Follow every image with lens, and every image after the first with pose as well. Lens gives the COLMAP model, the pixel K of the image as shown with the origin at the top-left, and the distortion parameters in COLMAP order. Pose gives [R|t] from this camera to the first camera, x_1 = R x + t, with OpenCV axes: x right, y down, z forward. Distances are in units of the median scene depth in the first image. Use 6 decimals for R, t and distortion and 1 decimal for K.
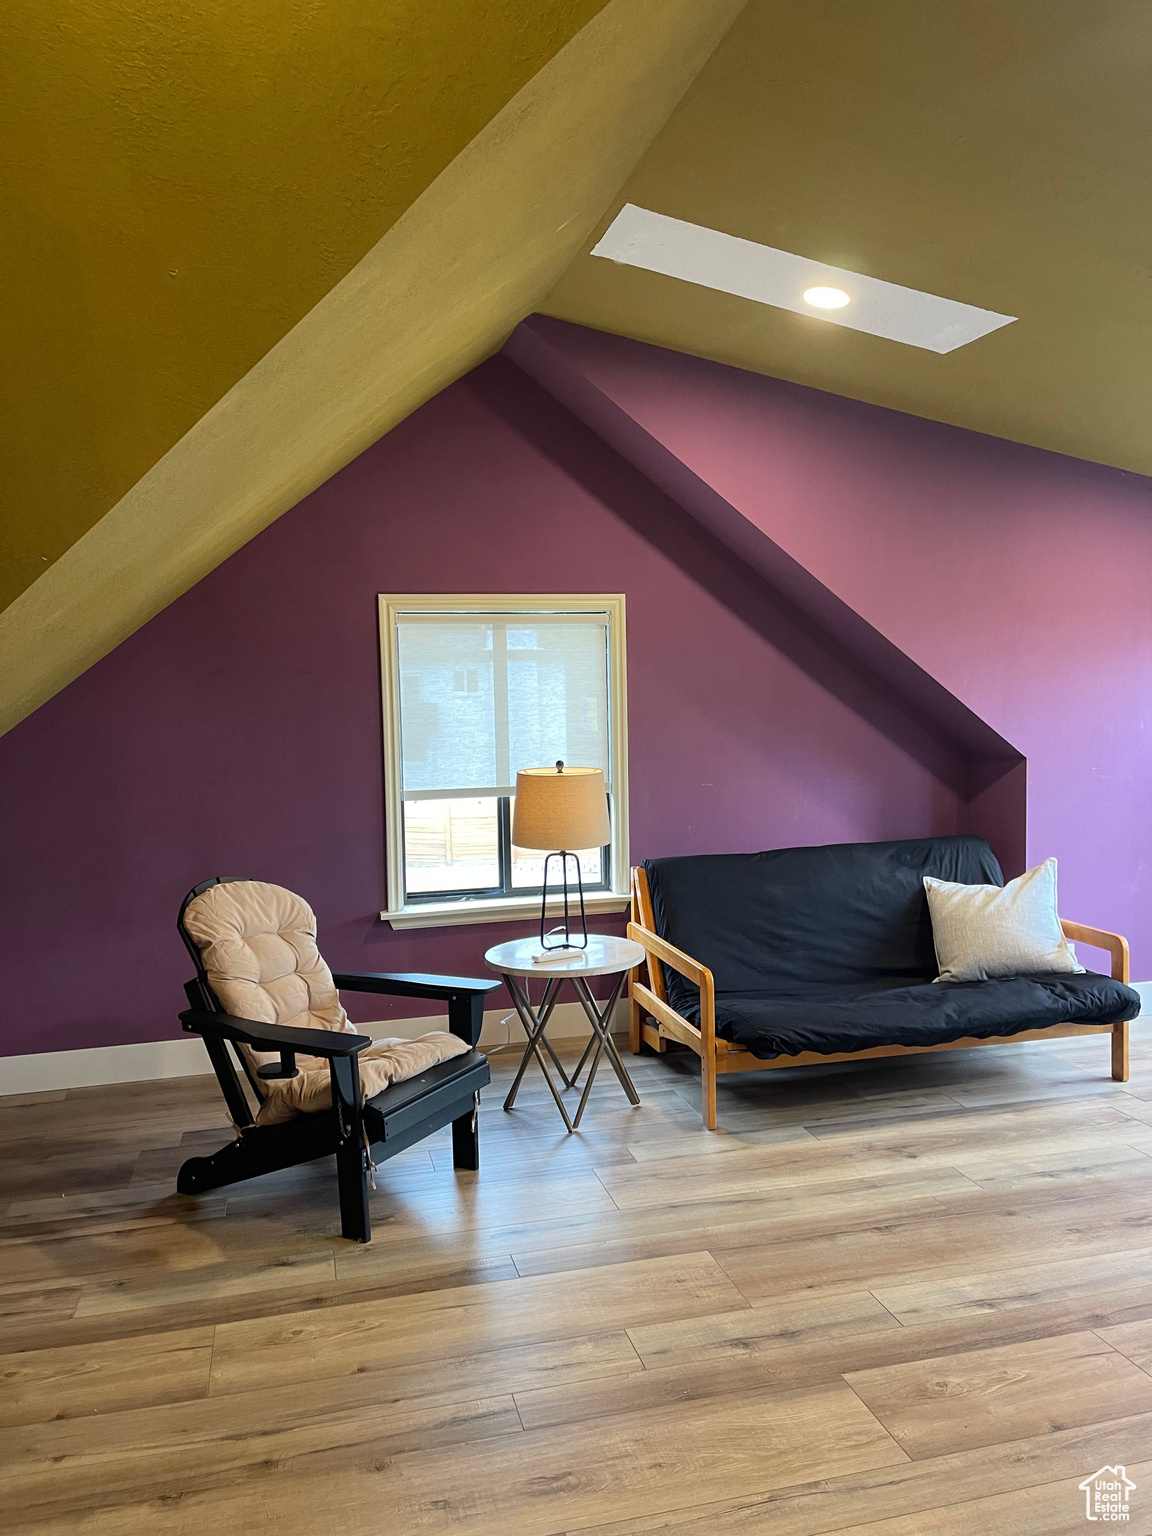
lens RADIAL K [[1124.4, 0, 626.8], [0, 1124.4, 797.2], [0, 0, 1]] dist [0.050118, -0.077990]
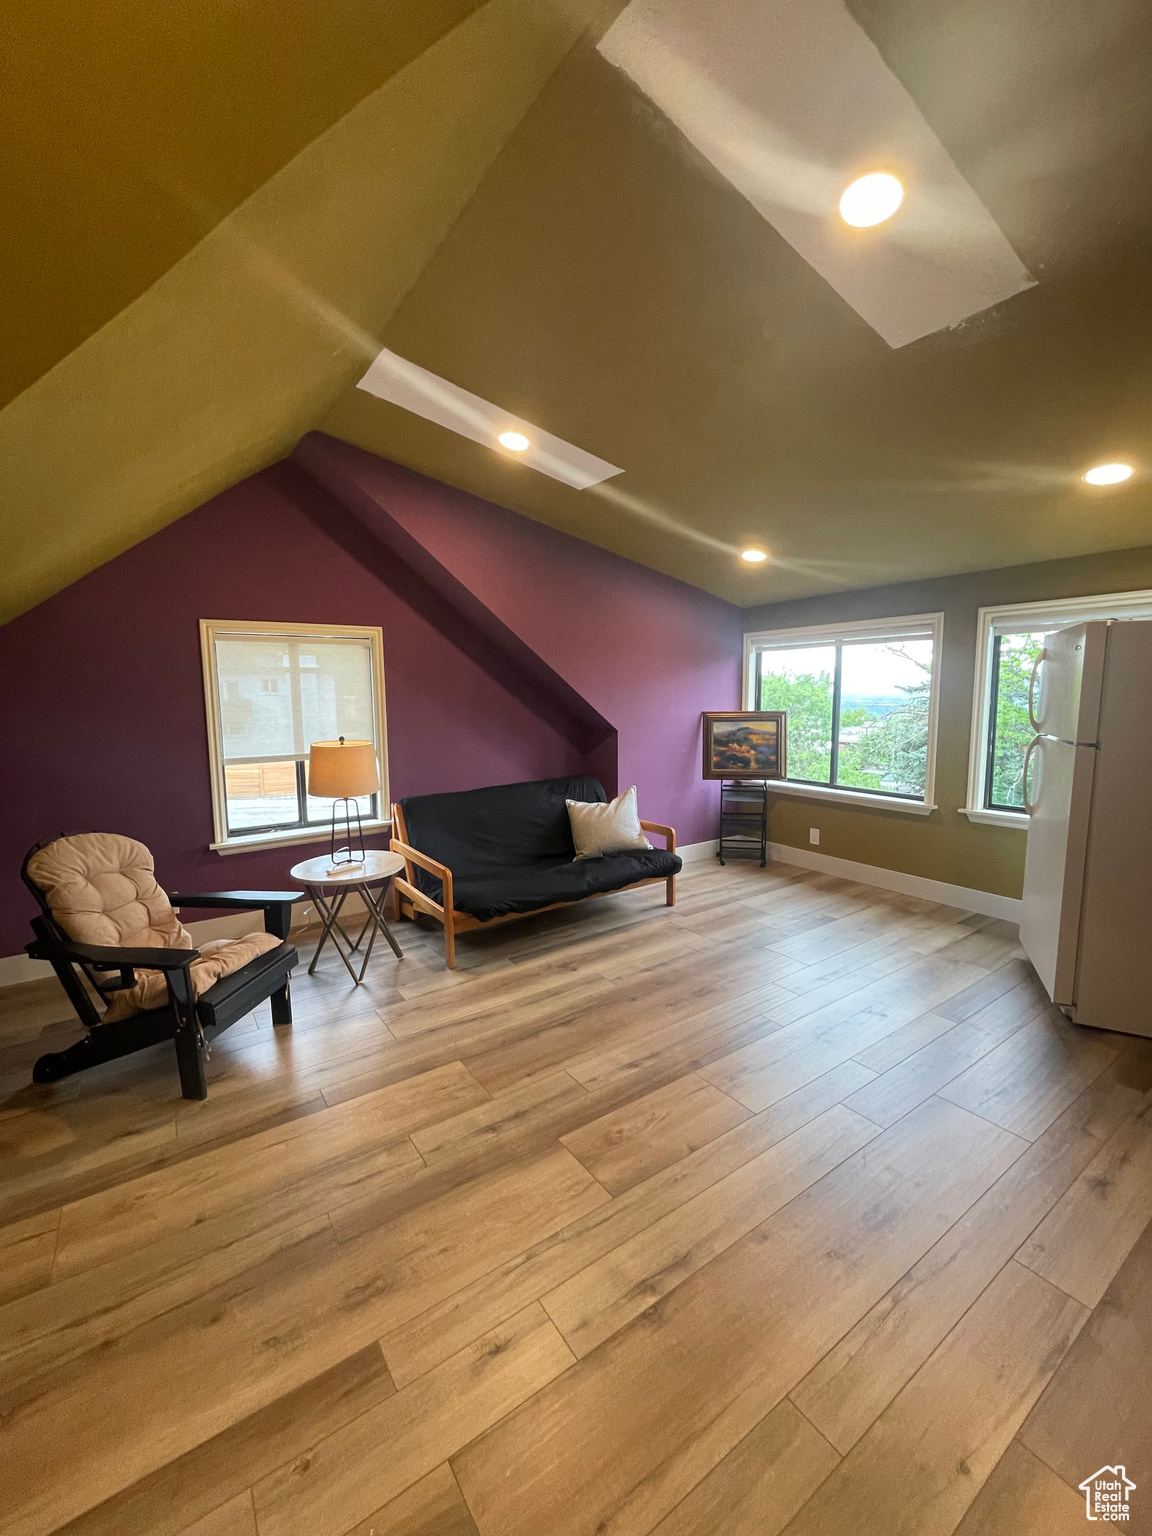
lens RADIAL K [[622.9, 0, 581.5], [0, 622.9, 765.0], [0, 0, 1]] dist [0.001505, -0.003688]
pose [[0.949319, -0.027789, 0.313082, -0.018743], [0.021040, 0.999468, 0.024916, -0.009146], [-0.313608, -0.017066, 0.949399, 0.128684]]
